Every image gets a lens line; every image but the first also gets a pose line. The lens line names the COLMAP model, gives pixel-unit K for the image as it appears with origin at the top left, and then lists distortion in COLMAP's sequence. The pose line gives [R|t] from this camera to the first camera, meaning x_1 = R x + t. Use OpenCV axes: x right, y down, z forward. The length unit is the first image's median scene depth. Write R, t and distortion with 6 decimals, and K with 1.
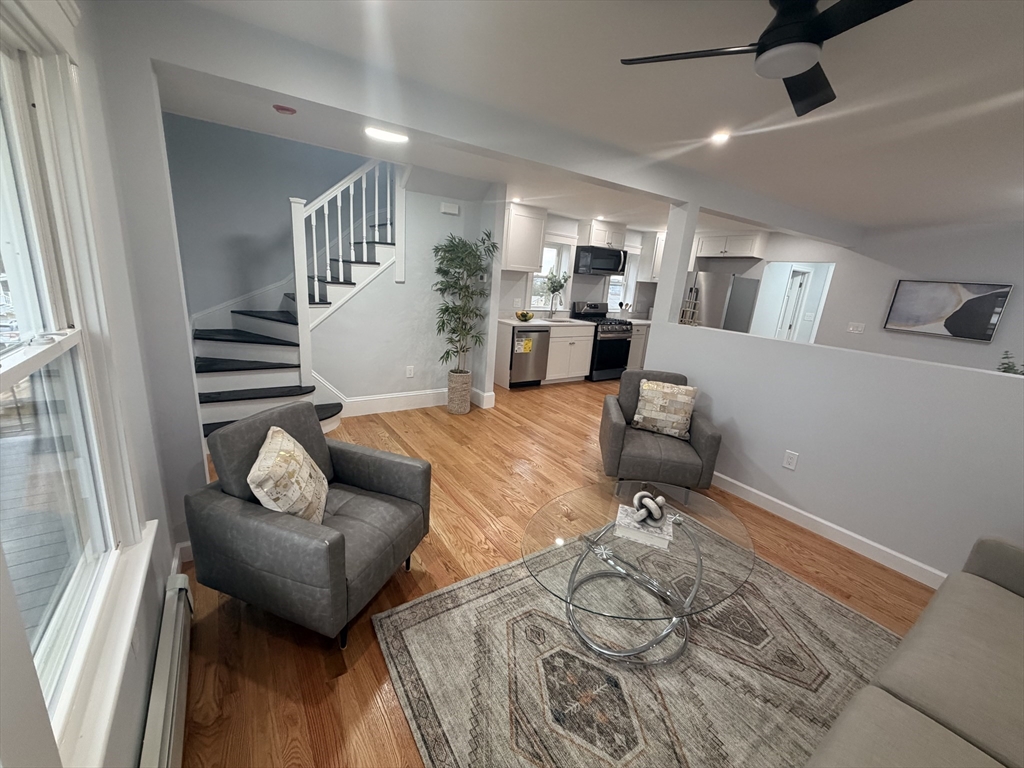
lens RADIAL K [[409.8, 0, 510.0], [0, 409.8, 386.7], [0, 0, 1]] dist [0.000372, -0.000035]
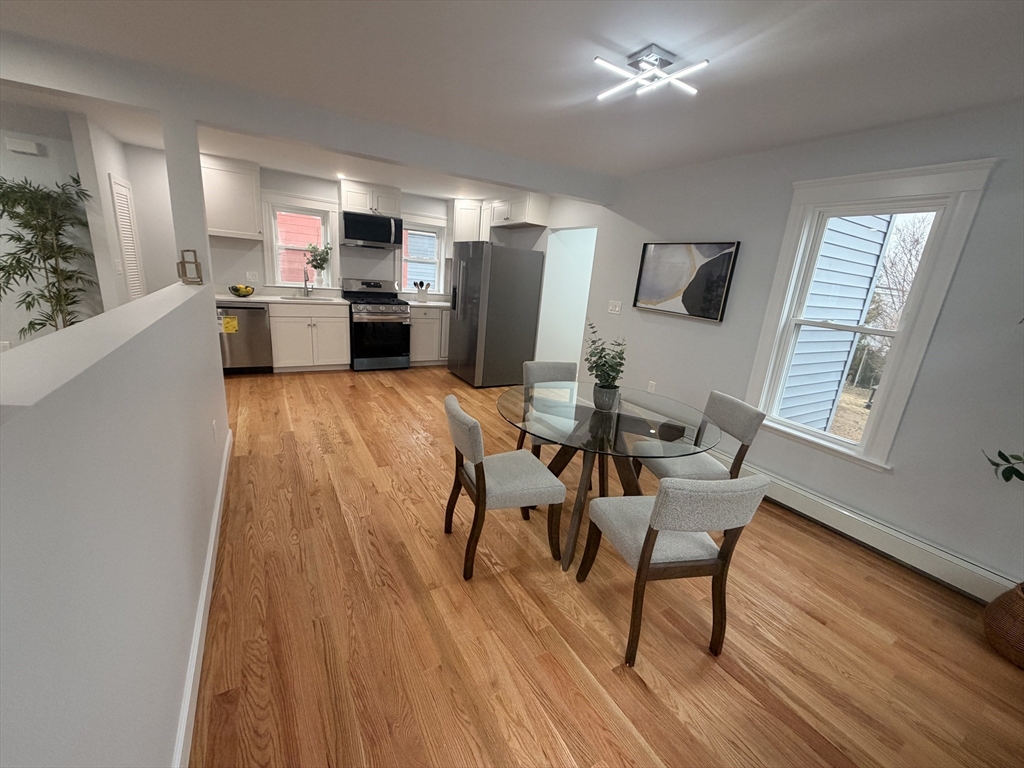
lens RADIAL K [[409.8, 0, 509.7], [0, 409.8, 385.9], [0, 0, 1]] dist [0.000372, -0.000035]
pose [[0.997925, 0.023395, -0.059993, 1.225567], [-0.023375, 0.999726, 0.001030, 0.021516], [0.060000, 0.000375, 0.998198, 0.351136]]
